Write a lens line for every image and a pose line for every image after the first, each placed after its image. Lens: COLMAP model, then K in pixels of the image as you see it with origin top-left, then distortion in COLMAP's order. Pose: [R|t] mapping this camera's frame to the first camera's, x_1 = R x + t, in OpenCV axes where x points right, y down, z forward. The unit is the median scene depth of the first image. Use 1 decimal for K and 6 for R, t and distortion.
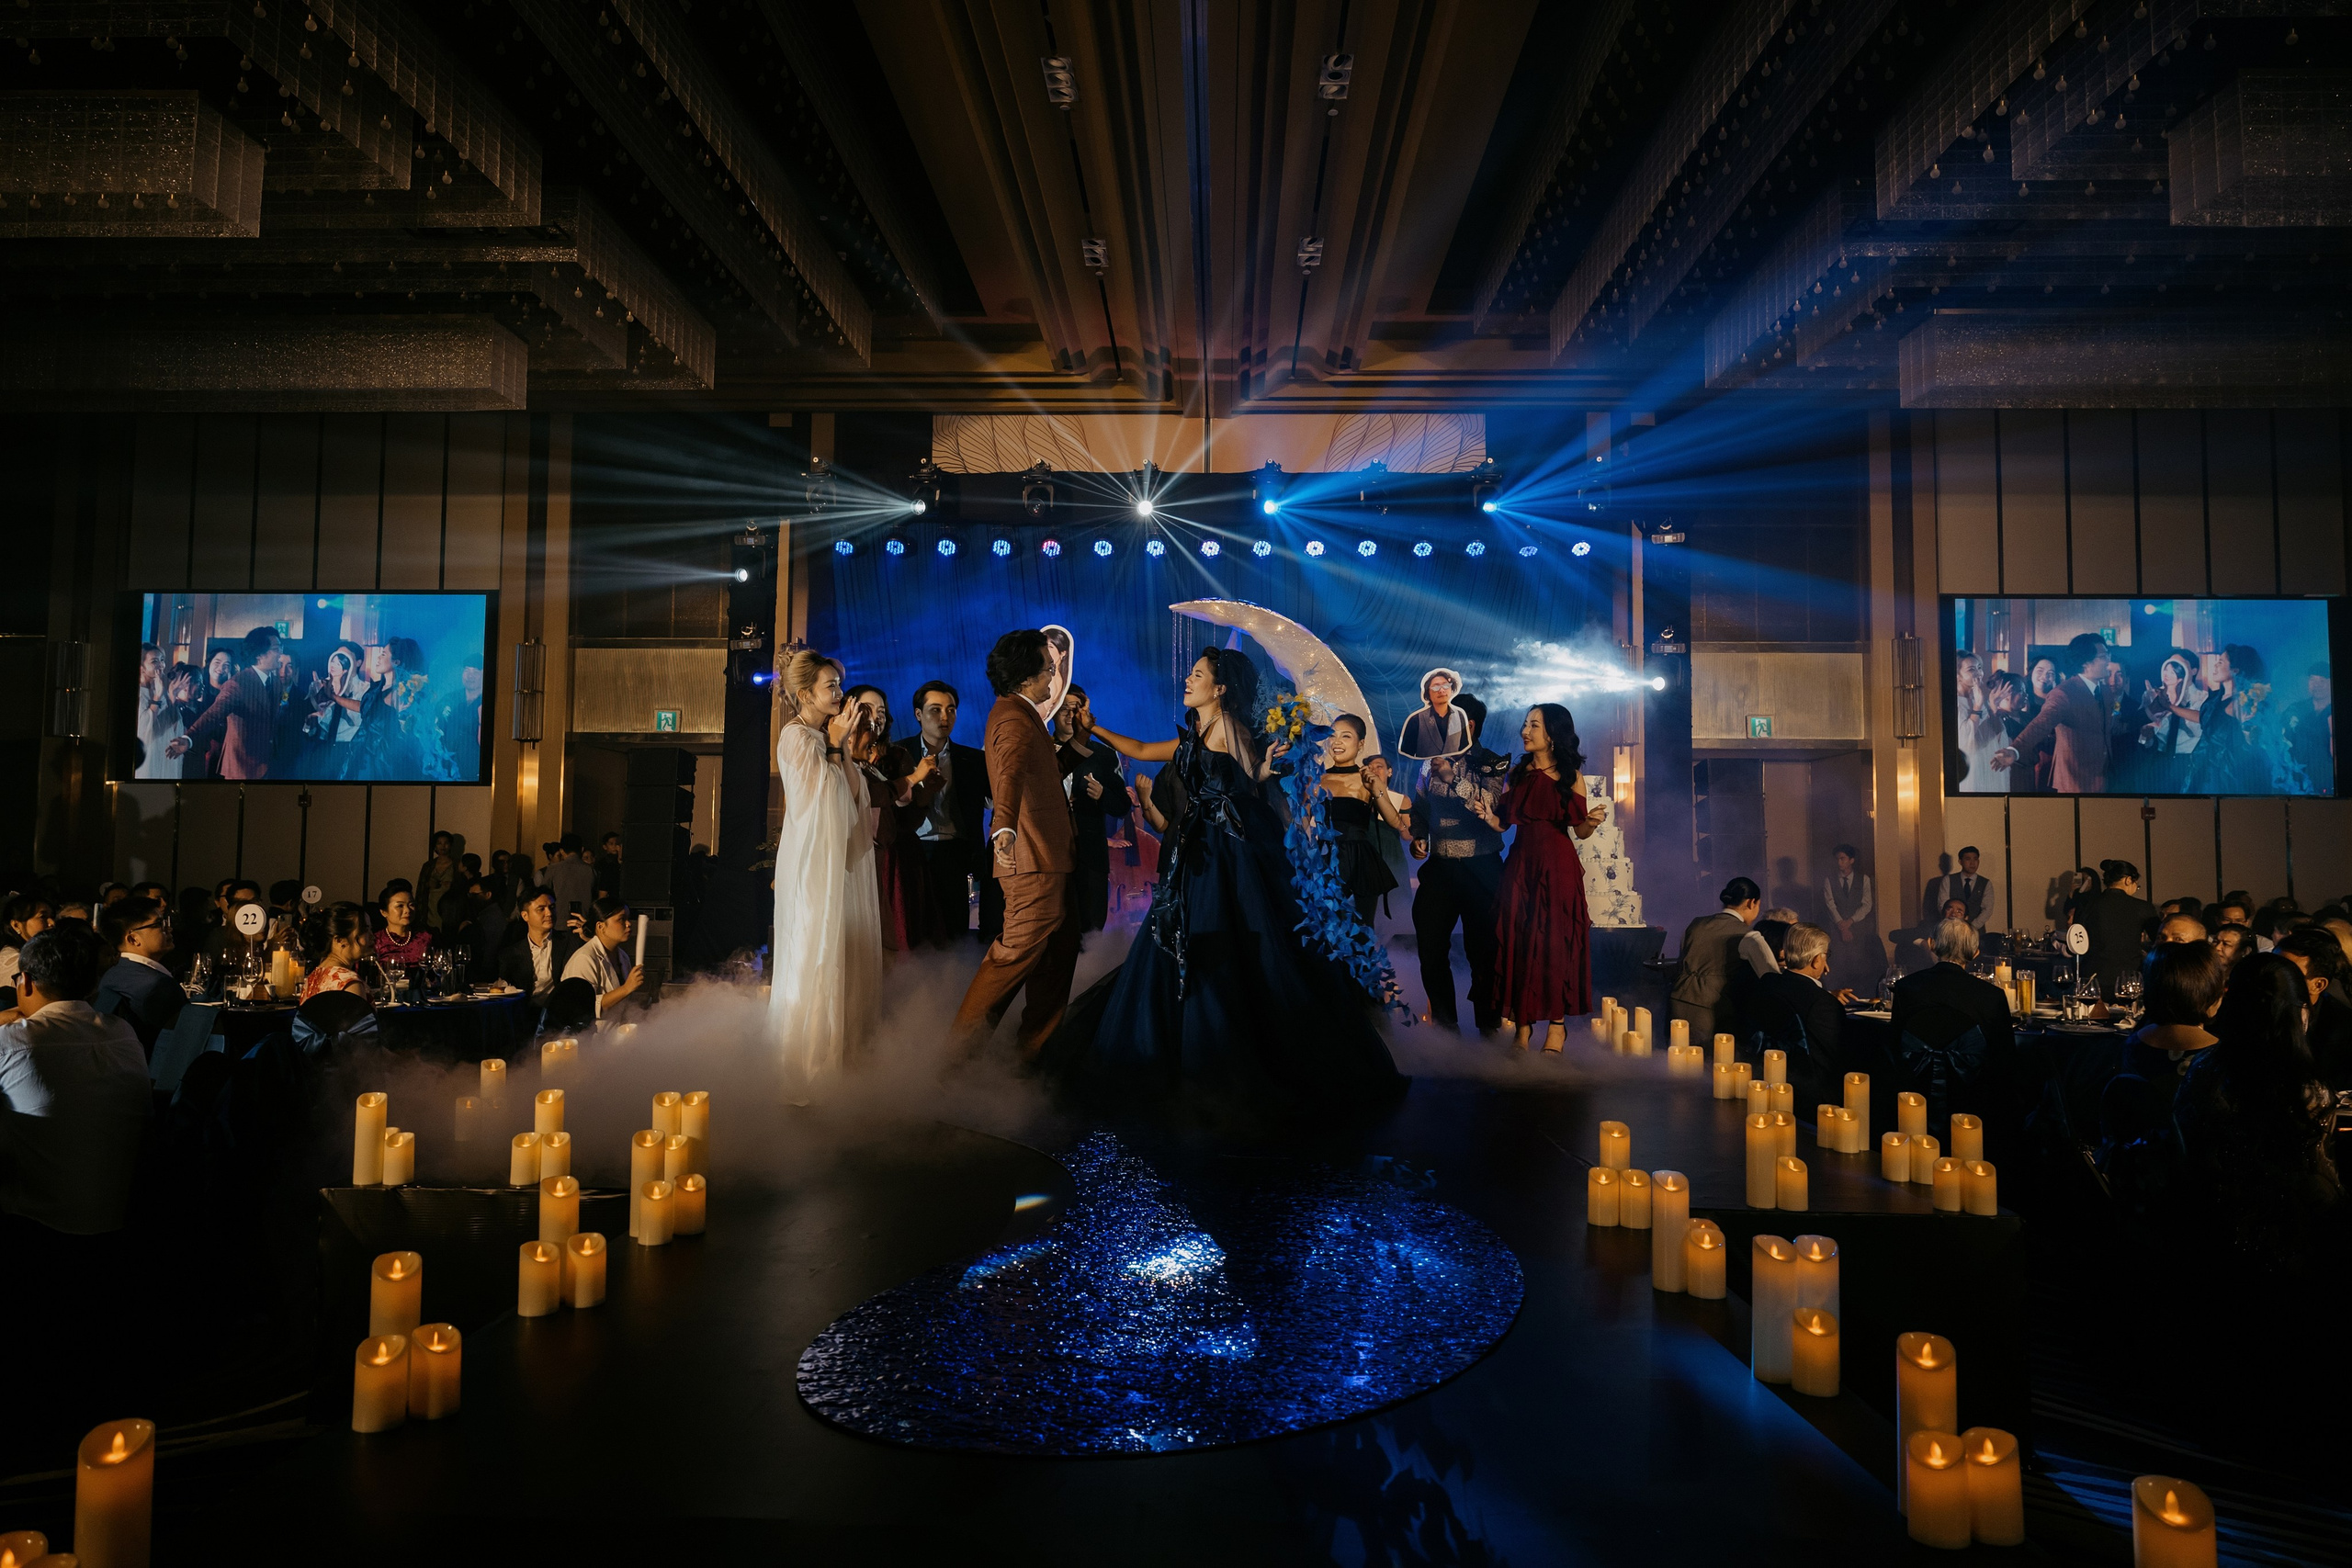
lens RADIAL K [[1565.9, 0, 1171.4], [0, 1565.9, 754.2], [0, 0, 1]] dist [-0.004702, -0.000834]
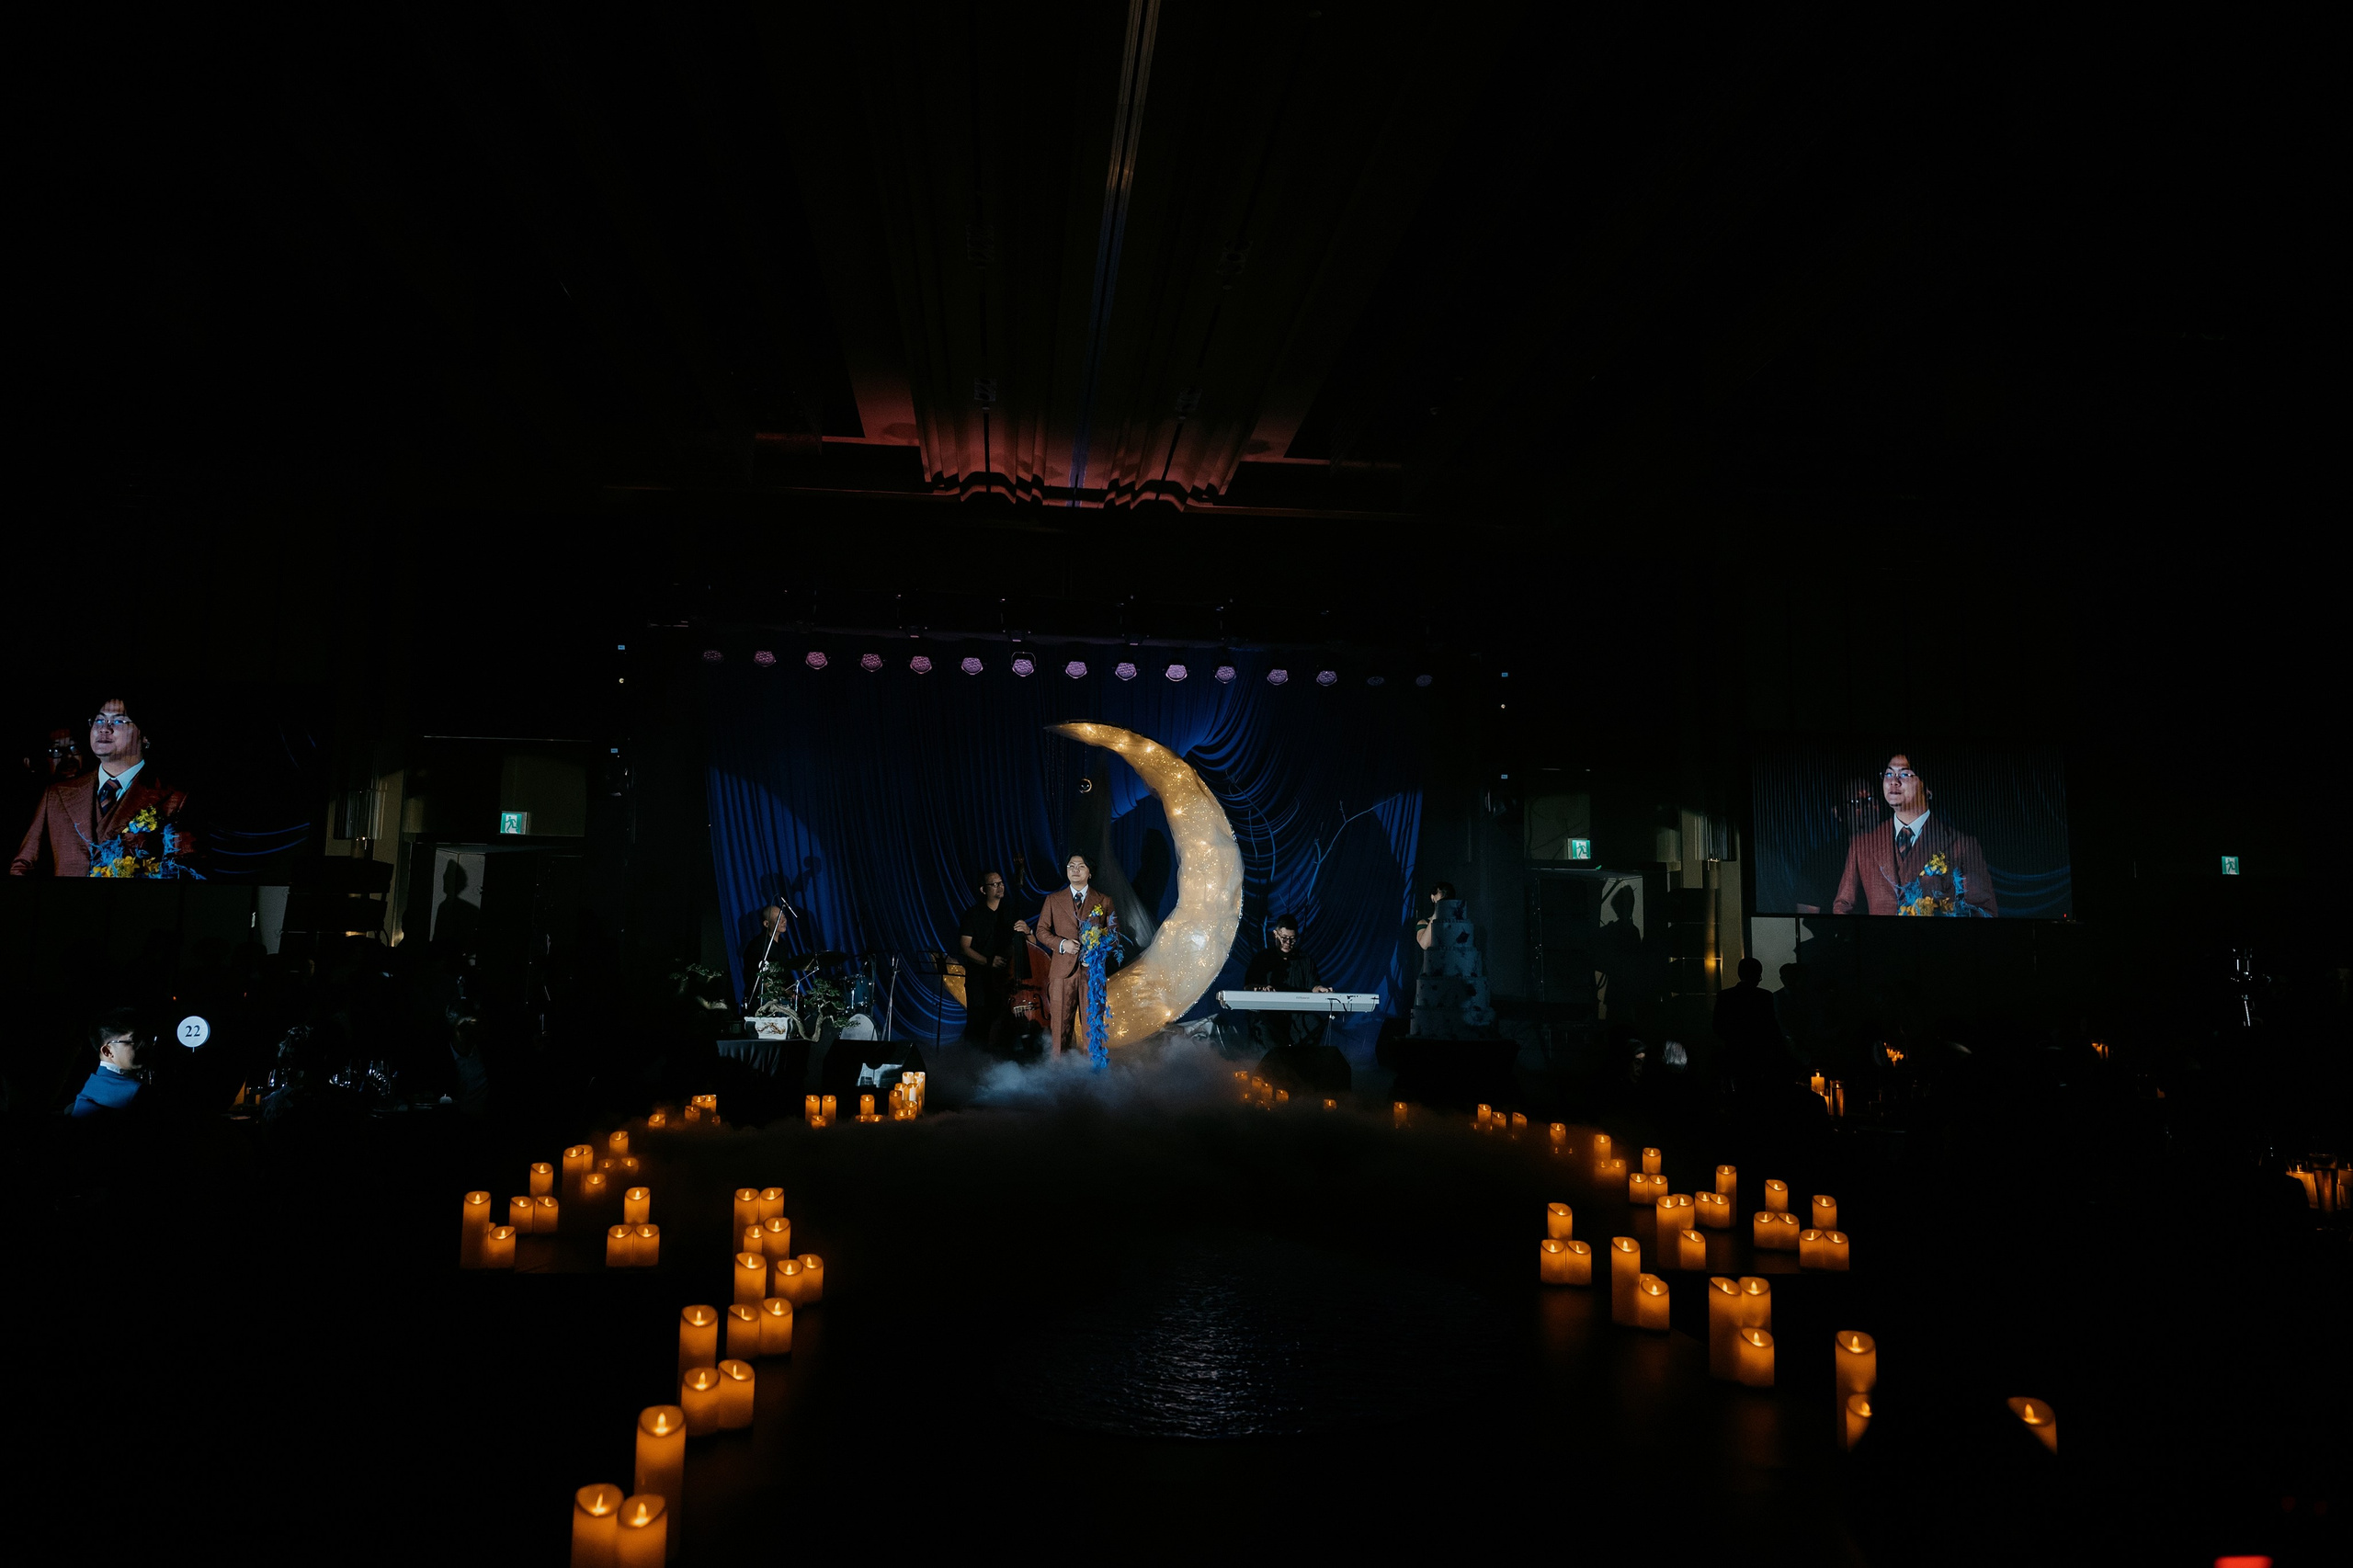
lens RADIAL K [[1611.4, 0, 1172.4], [0, 1611.4, 777.3], [0, 0, 1]] dist [-0.000496, 0.001509]
pose [[0.990984, 0.023847, 0.131844, -0.067850], [-0.017435, 0.998618, -0.049577, -0.010729], [-0.132844, 0.046831, 0.990030, -0.080711]]
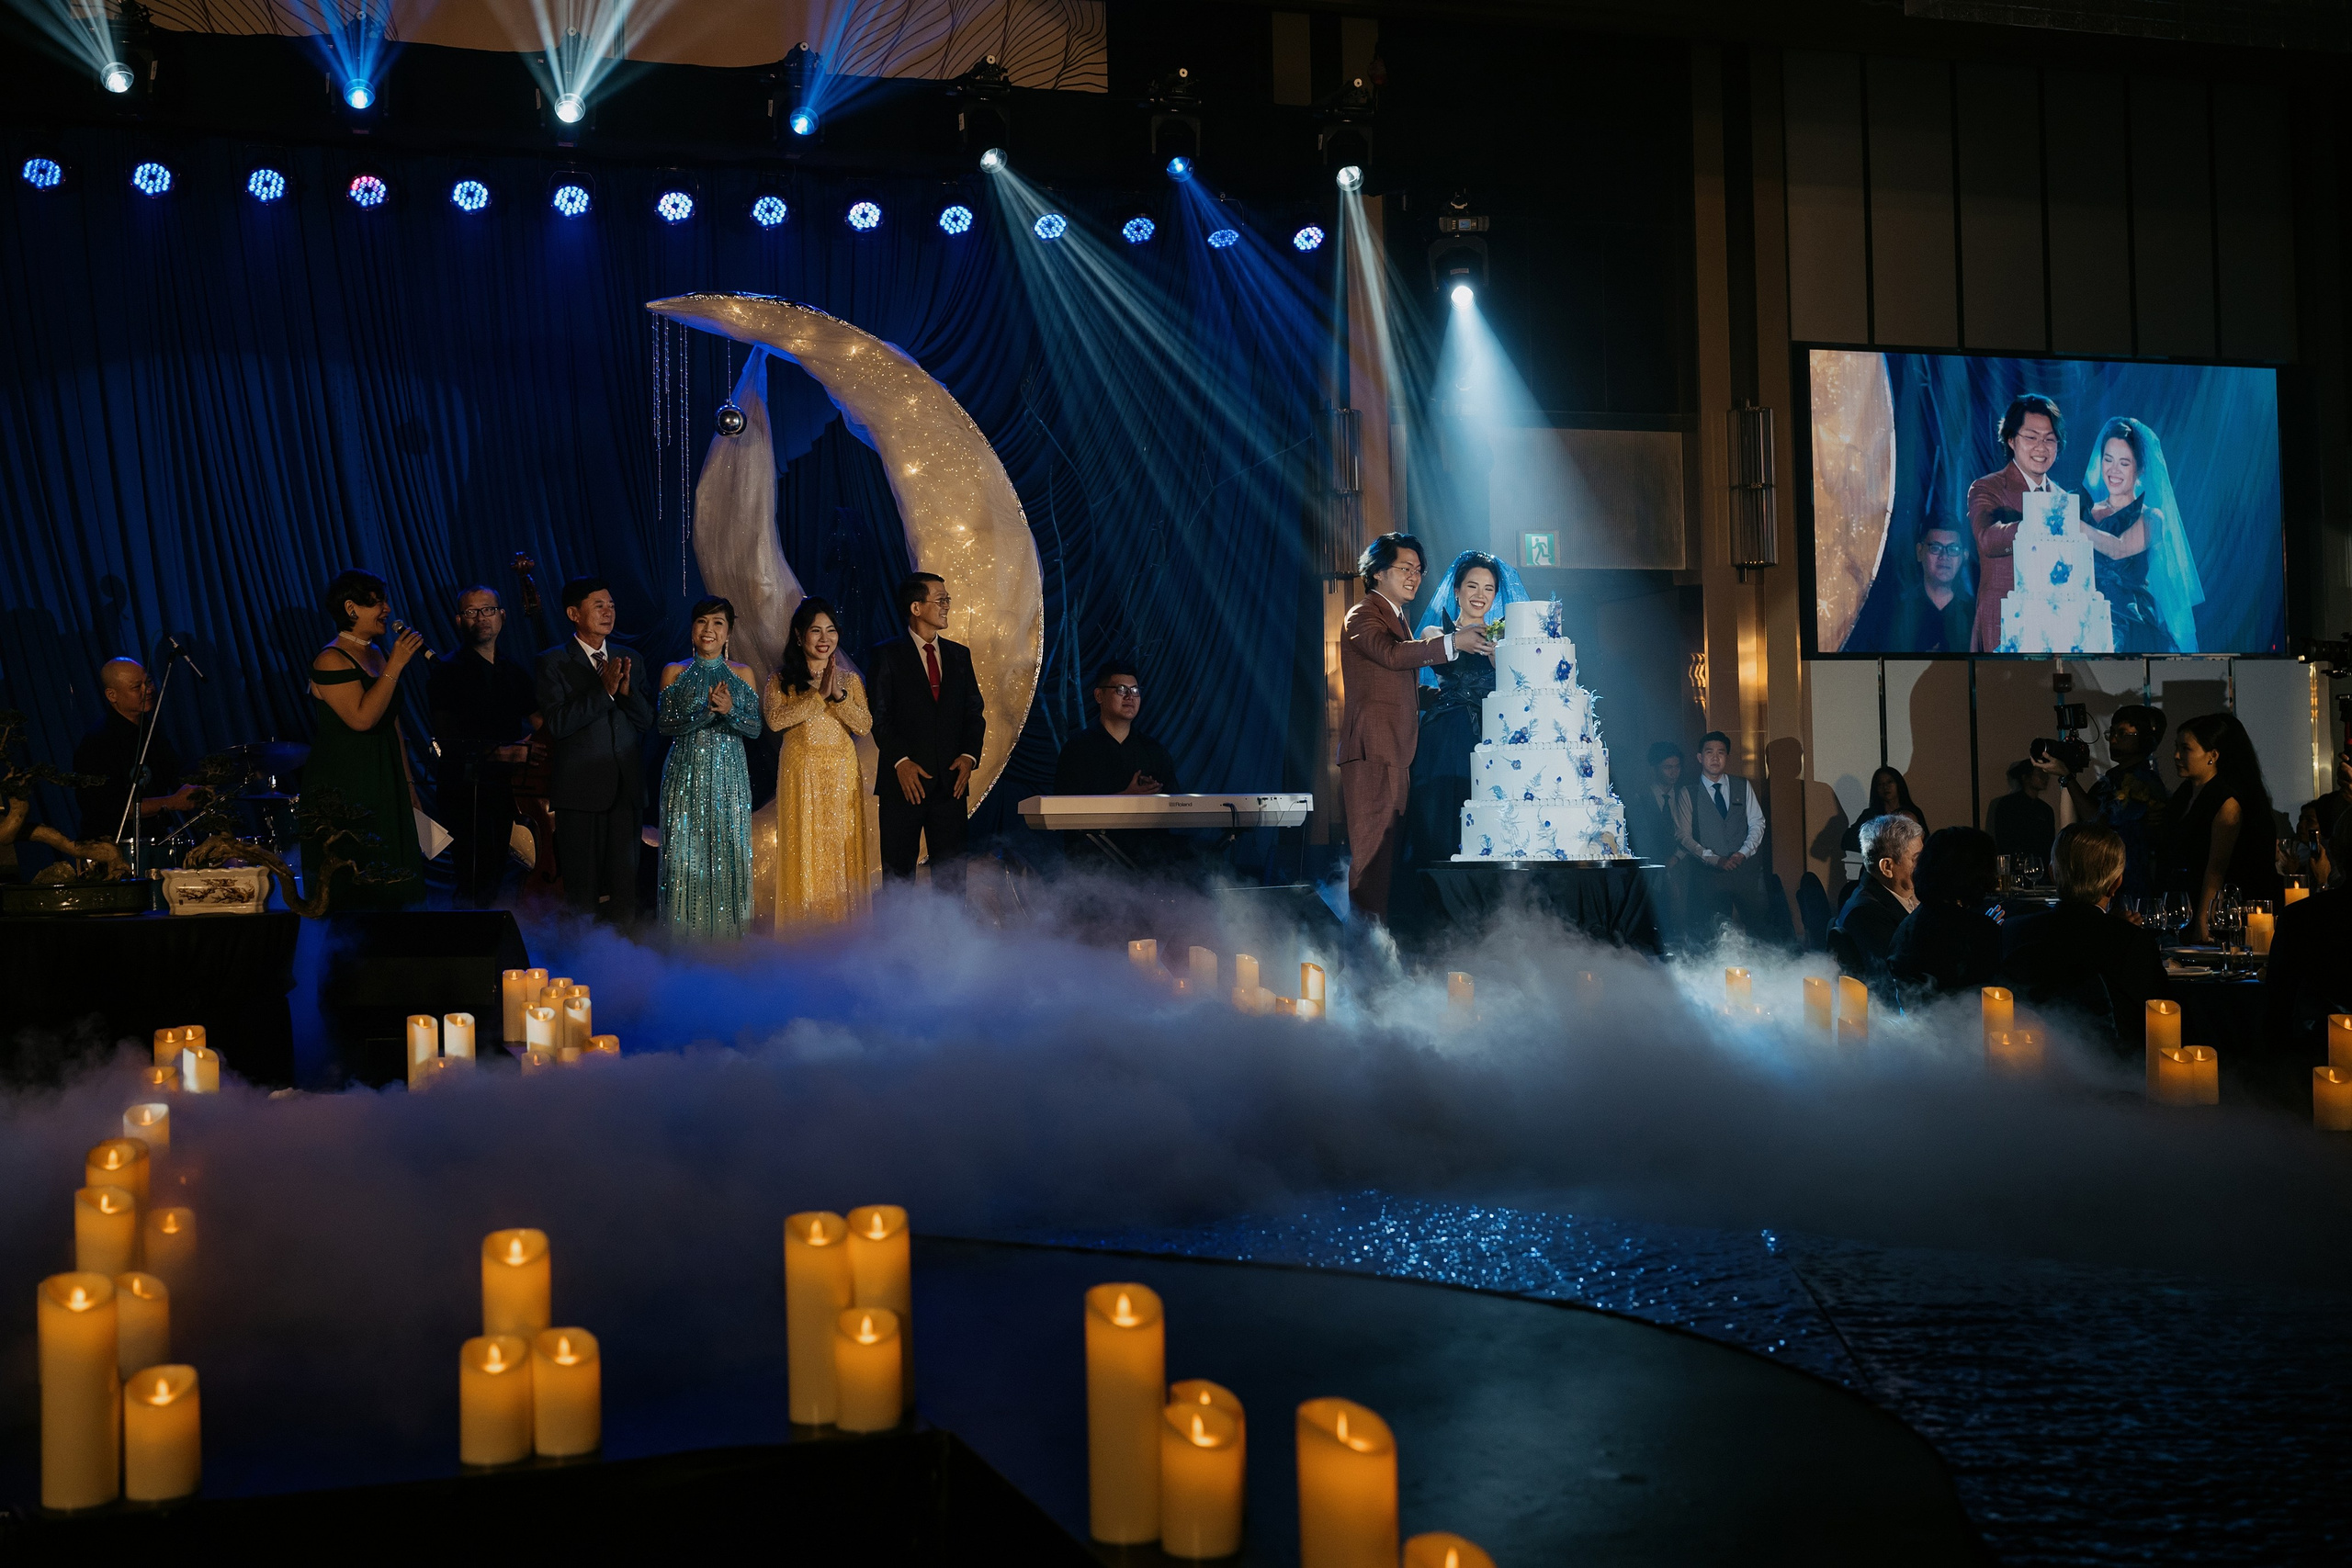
lens RADIAL K [[2636.5, 0, 1120.4], [0, 2636.5, 707.2], [0, 0, 1]] dist [0.008642, 0.018321]
pose [[0.941956, -0.013478, 0.335465, -0.183534], [0.004991, 0.999646, 0.026147, 0.024122], [-0.335699, -0.022955, 0.941690, 0.117809]]
